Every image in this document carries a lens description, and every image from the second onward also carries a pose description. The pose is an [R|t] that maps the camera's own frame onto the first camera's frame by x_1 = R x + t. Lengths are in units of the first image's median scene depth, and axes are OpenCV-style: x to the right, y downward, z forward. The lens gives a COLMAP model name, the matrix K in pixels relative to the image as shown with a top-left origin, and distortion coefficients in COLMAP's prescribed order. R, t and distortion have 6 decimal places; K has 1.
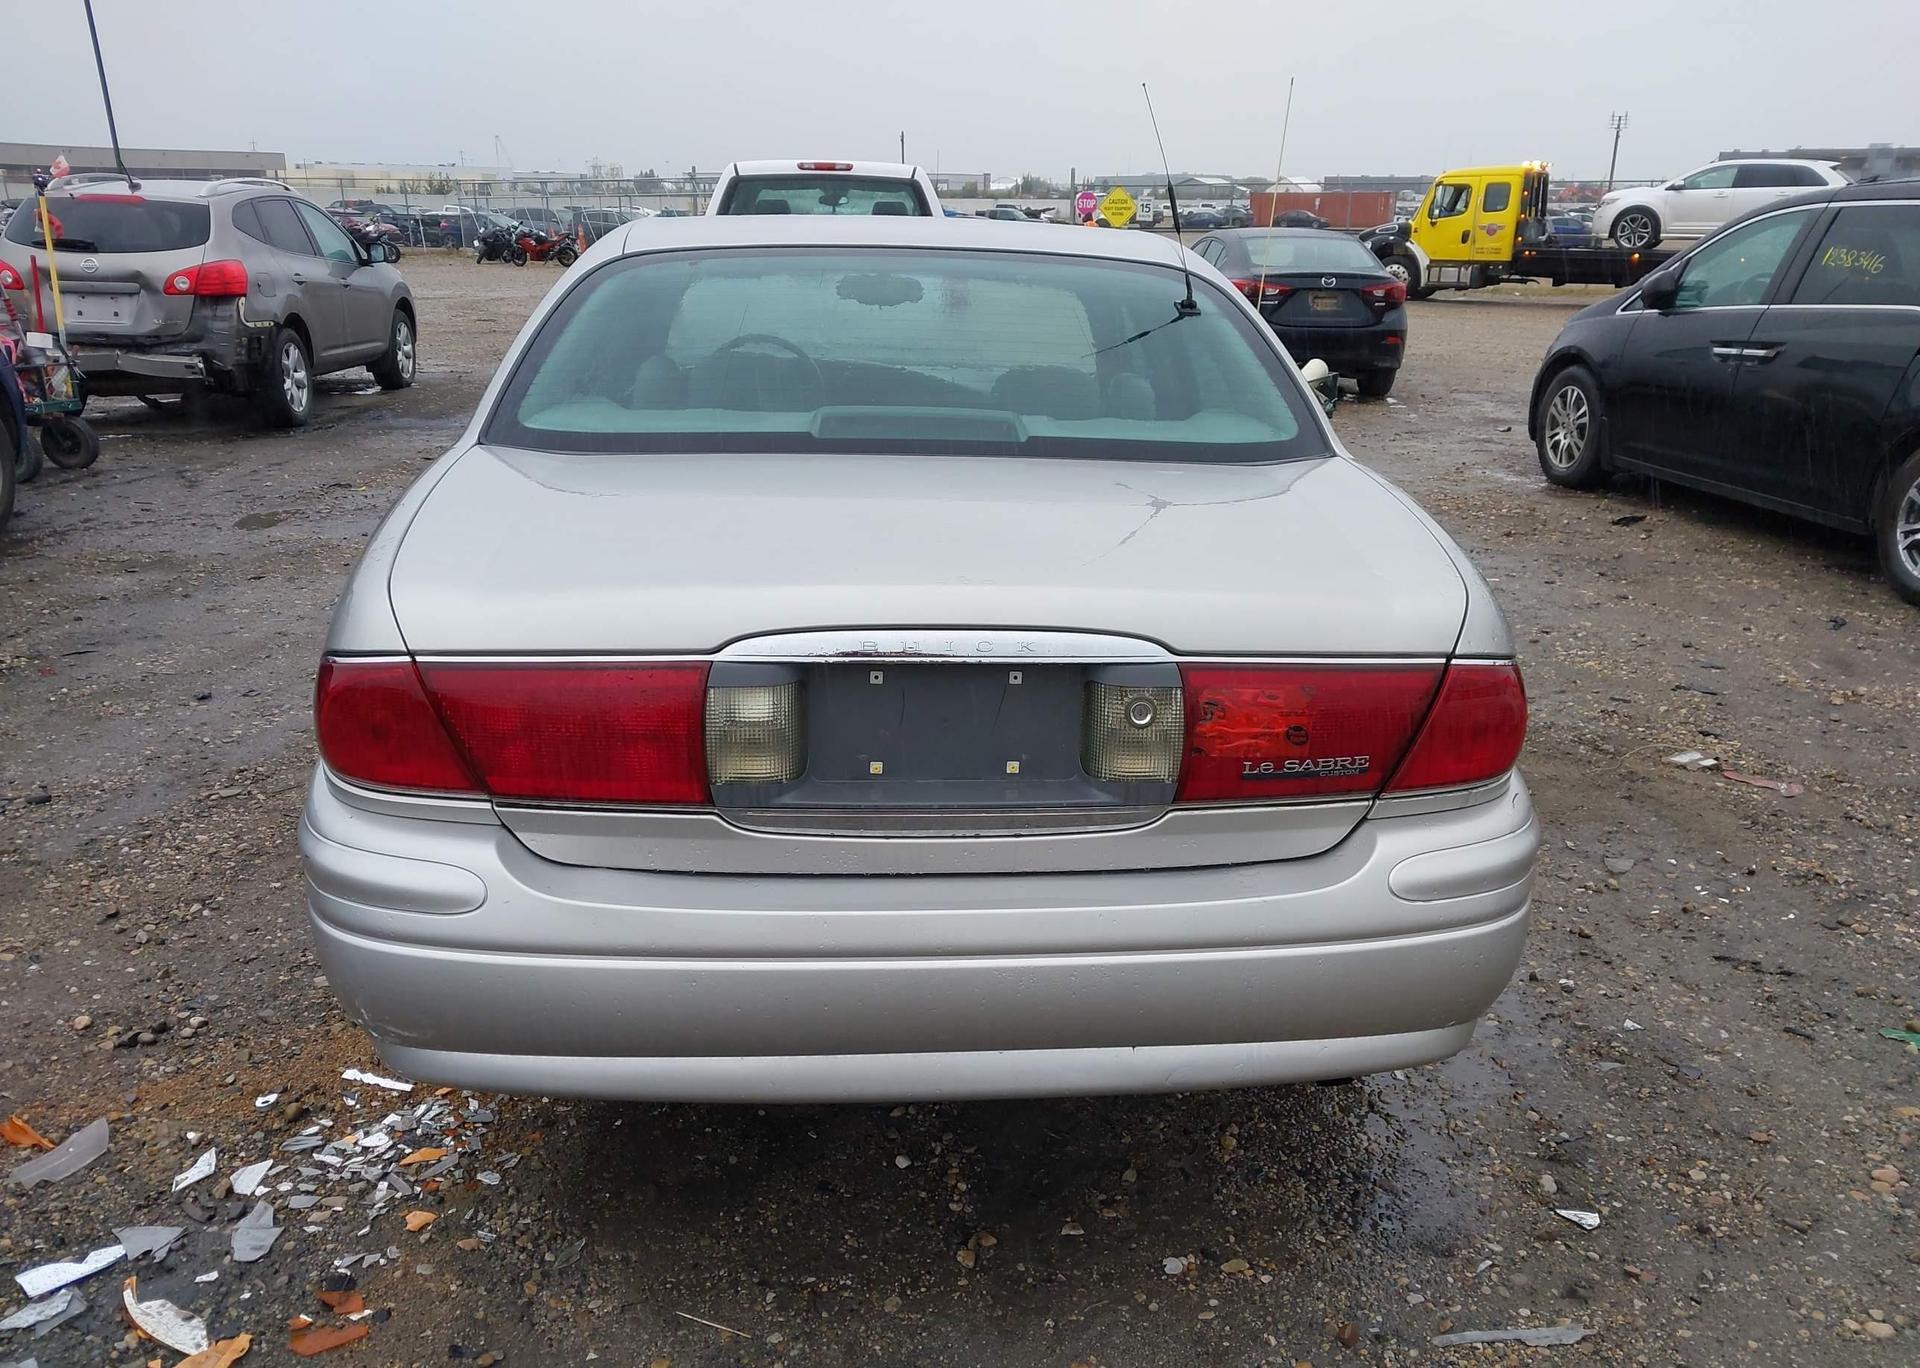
lens RADIAL K [[1515.0, 0, 966.6], [0, 1515.0, 683.6], [0, 0, 1]] dist [0.023953, 0.002223]
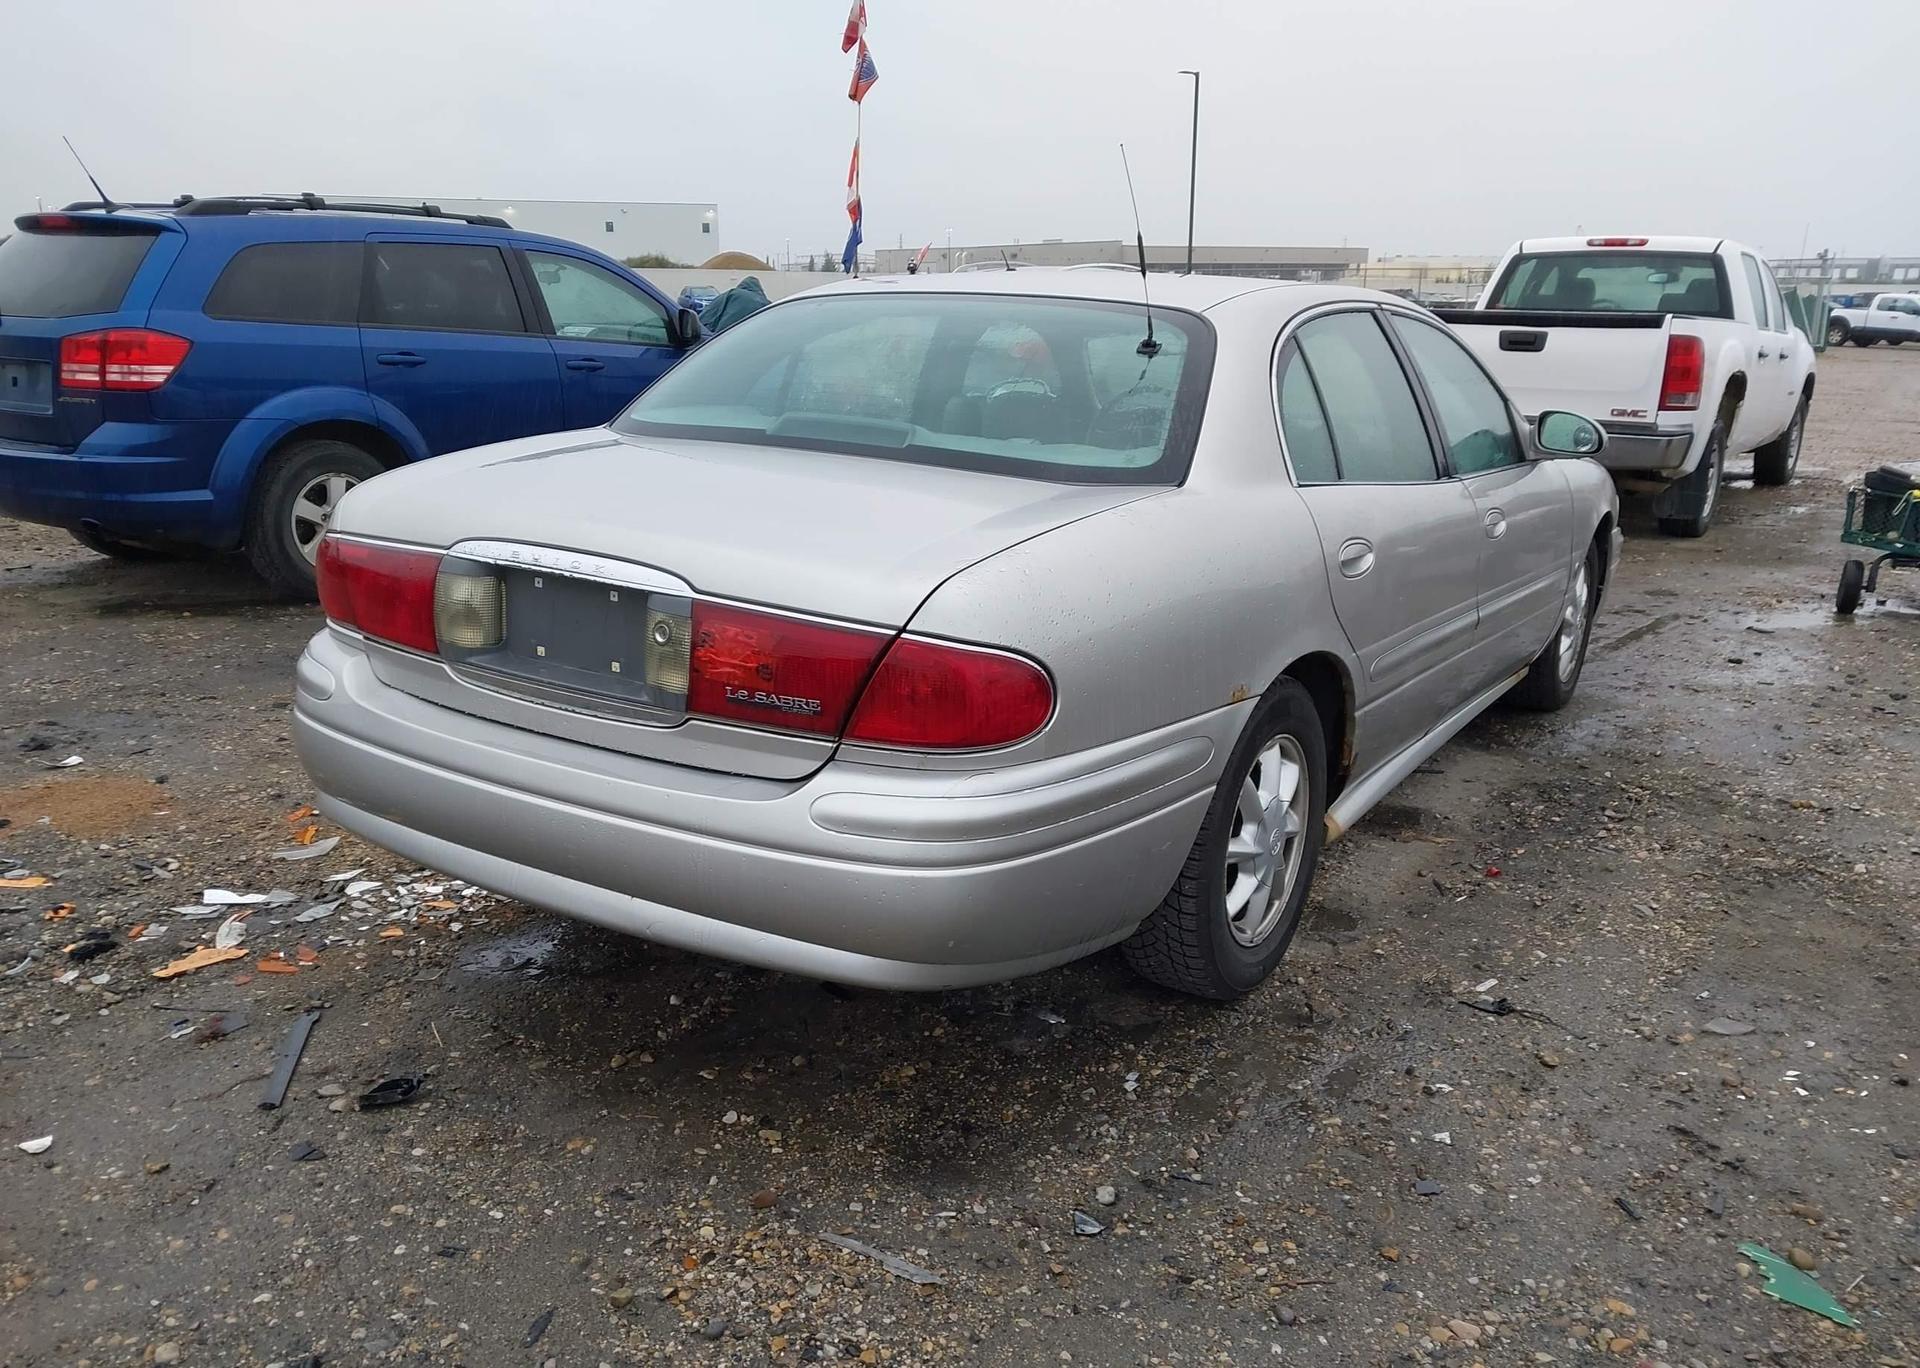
lens RADIAL K [[1529.9, 0, 984.4], [0, 1529.9, 683.4], [0, 0, 1]] dist [0.023039, -0.006324]
pose [[0.801045, 0.151940, -0.579000, 1.064893], [-0.184351, 0.982856, 0.002870, 0.007045], [0.569510, 0.104440, 0.815322, 0.105591]]
